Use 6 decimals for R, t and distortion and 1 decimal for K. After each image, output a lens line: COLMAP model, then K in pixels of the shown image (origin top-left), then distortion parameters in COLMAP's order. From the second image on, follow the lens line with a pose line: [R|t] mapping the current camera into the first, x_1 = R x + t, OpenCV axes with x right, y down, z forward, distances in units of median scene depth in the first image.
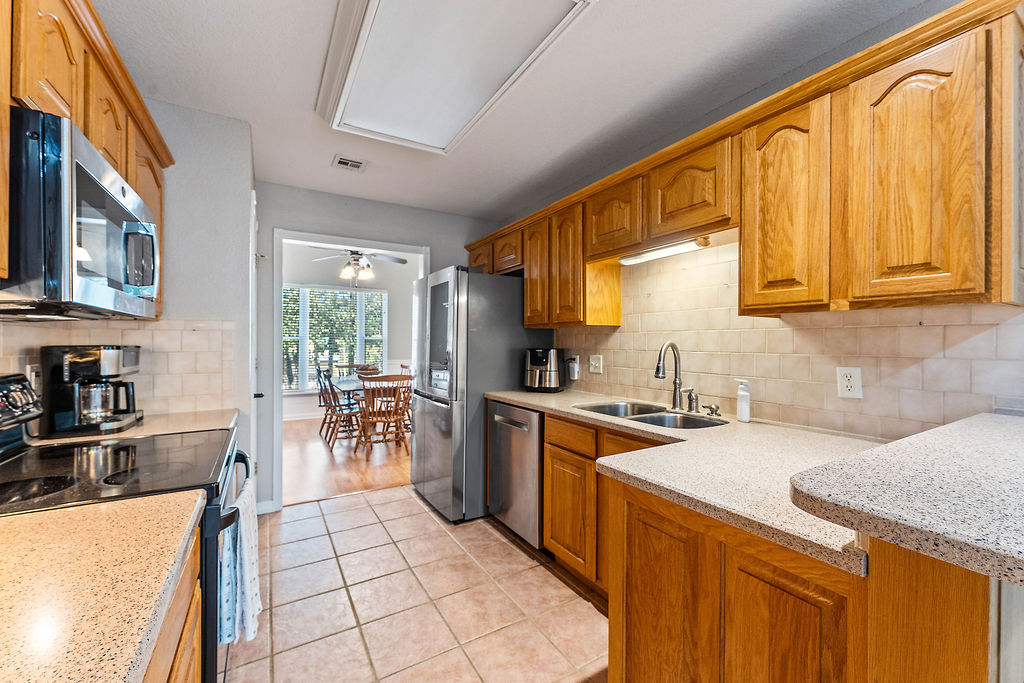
lens RADIAL K [[404.8, 0, 505.3], [0, 404.8, 341.6], [0, 0, 1]] dist [-0.001074, -0.000185]
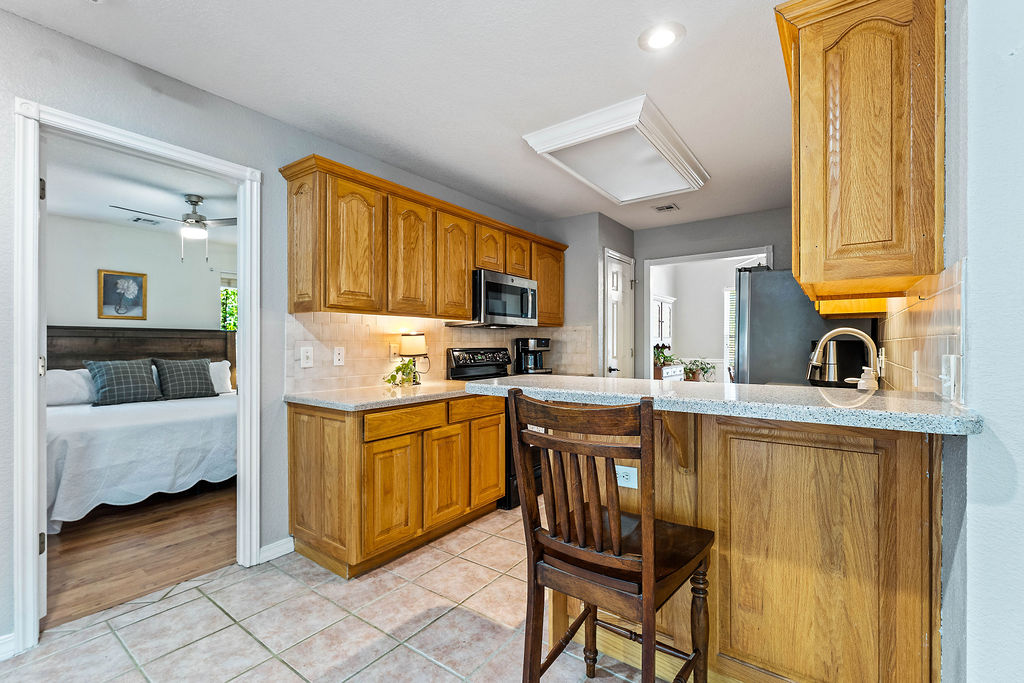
lens RADIAL K [[448.1, 0, 507.9], [0, 448.1, 343.9], [0, 0, 1]] dist [-0.000305, -0.000124]
pose [[0.392538, -0.002067, -0.919734, 1.022744], [0.000136, 0.999998, -0.002189, 0.037148], [0.919736, 0.000734, 0.392537, -0.125565]]
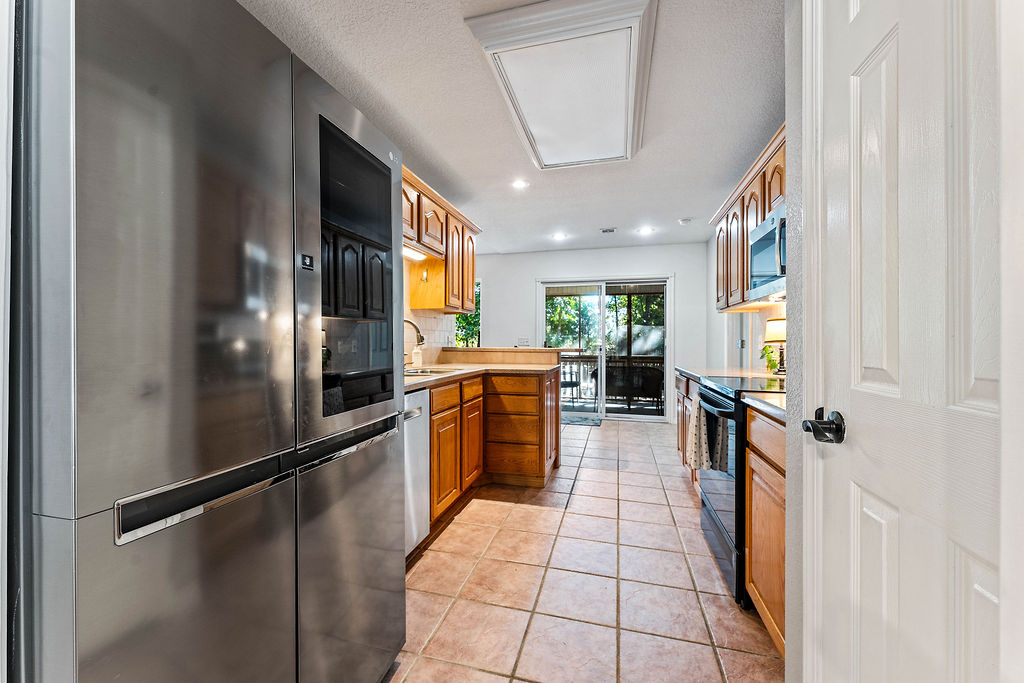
lens RADIAL K [[404.8, 0, 505.3], [0, 404.8, 341.6], [0, 0, 1]] dist [-0.001074, -0.000185]
pose [[-0.694200, -0.003362, 0.719774, -0.765672], [-0.004068, 0.999991, 0.000747, 0.069851], [-0.719770, -0.002409, -0.694208, 1.628312]]
